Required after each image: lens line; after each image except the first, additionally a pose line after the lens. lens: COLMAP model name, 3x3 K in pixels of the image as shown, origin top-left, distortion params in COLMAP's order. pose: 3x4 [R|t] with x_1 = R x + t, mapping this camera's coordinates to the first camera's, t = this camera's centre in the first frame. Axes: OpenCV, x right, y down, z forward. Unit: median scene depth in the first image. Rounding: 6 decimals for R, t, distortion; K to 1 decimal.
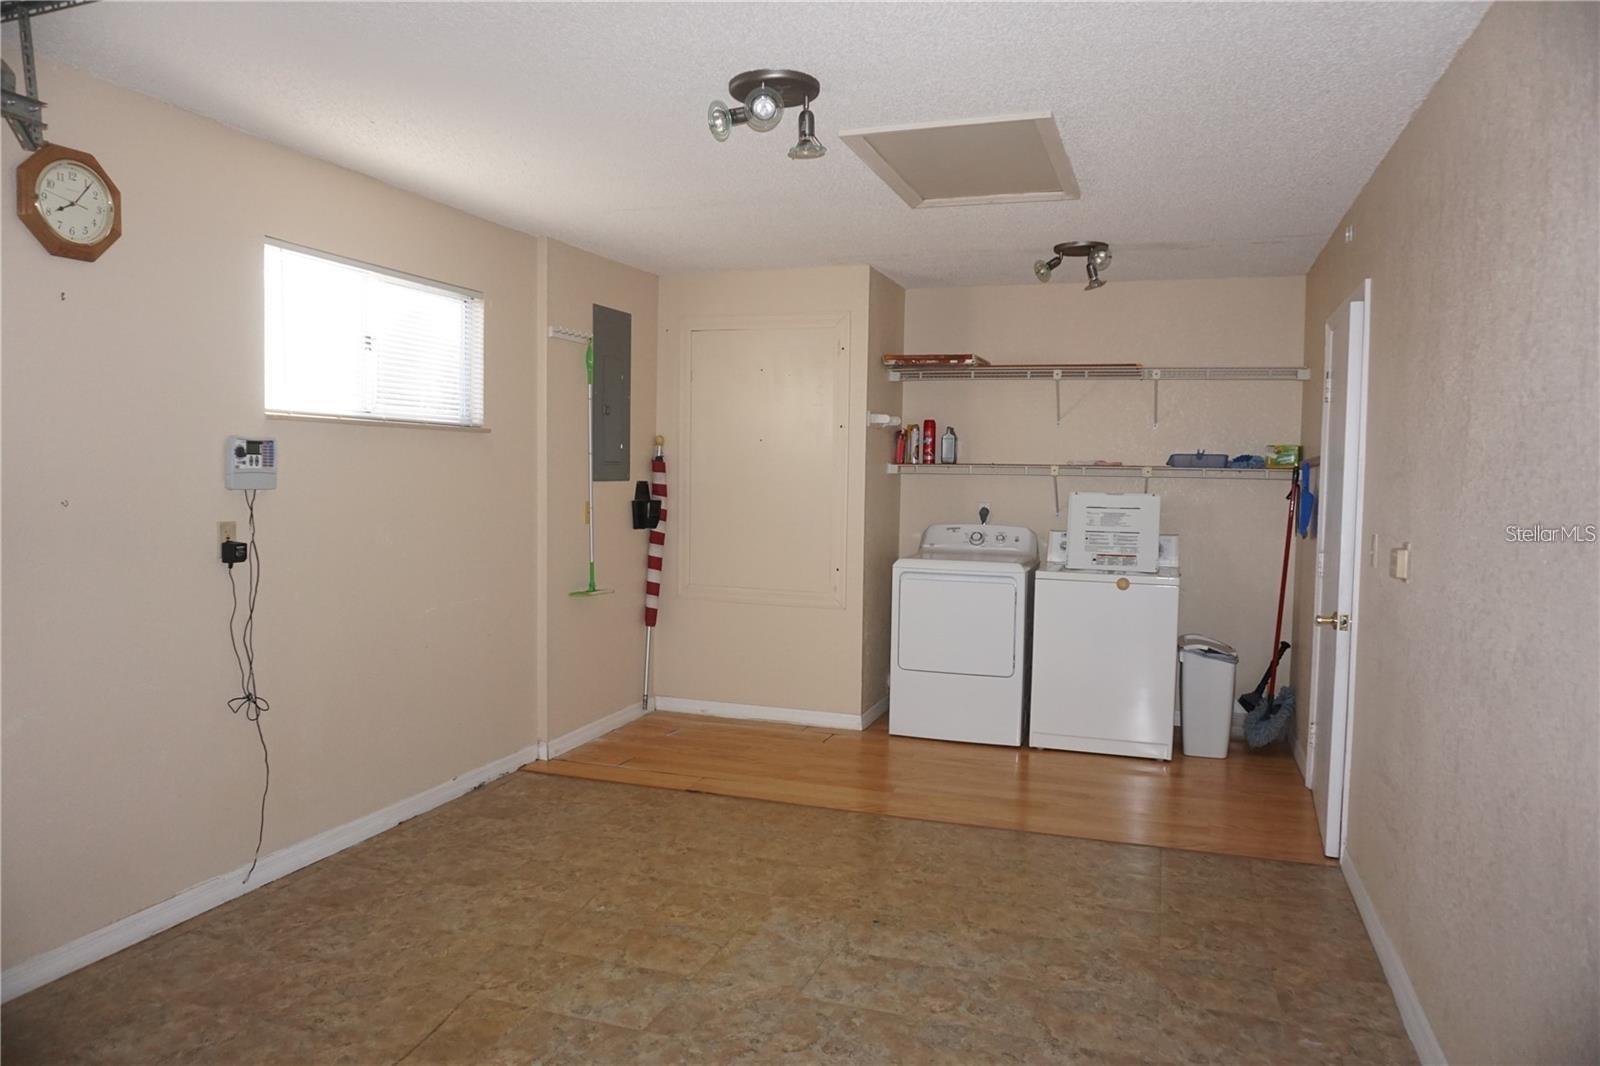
lens RADIAL K [[1085.3, 0, 800.0], [0, 1085.3, 533.0], [0, 0, 1]] dist [-0.023064, -0.001394]
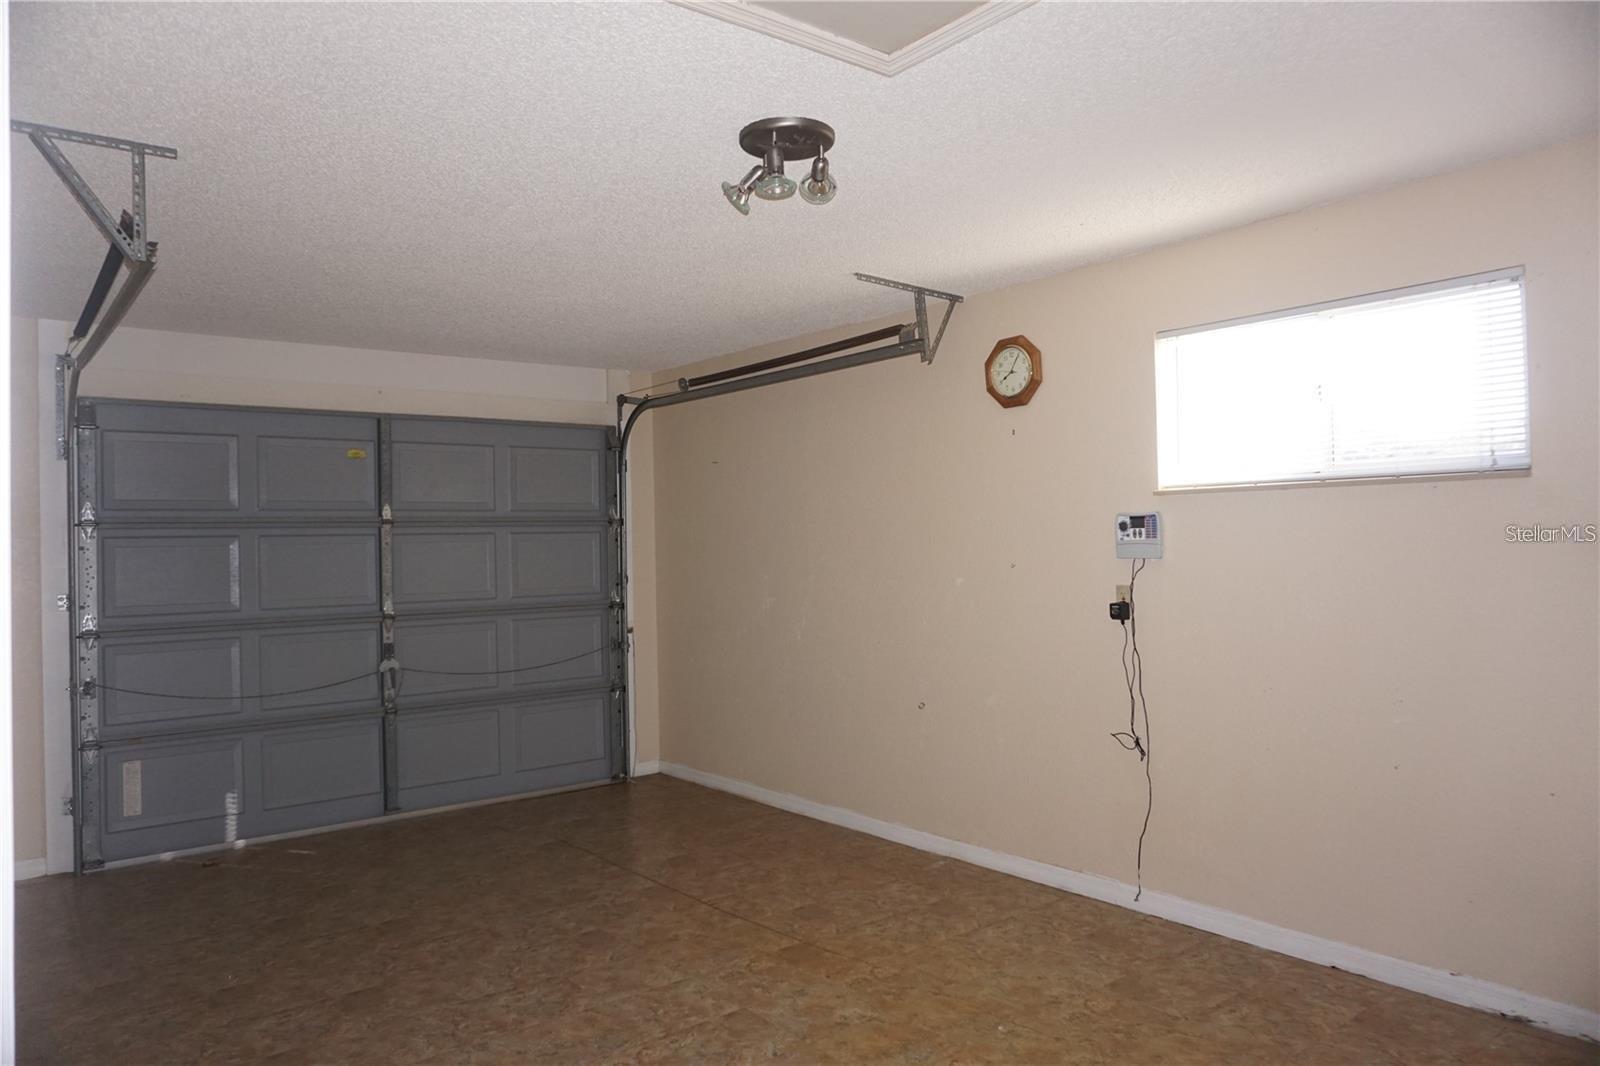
lens RADIAL K [[1085.3, 0, 800.0], [0, 1085.3, 533.0], [0, 0, 1]] dist [-0.023064, -0.001394]
pose [[-0.544389, -0.017404, -0.838652, 0.662353], [-0.043530, 0.999024, 0.007525, -0.060738], [0.837703, 0.040603, -0.544615, 1.336087]]
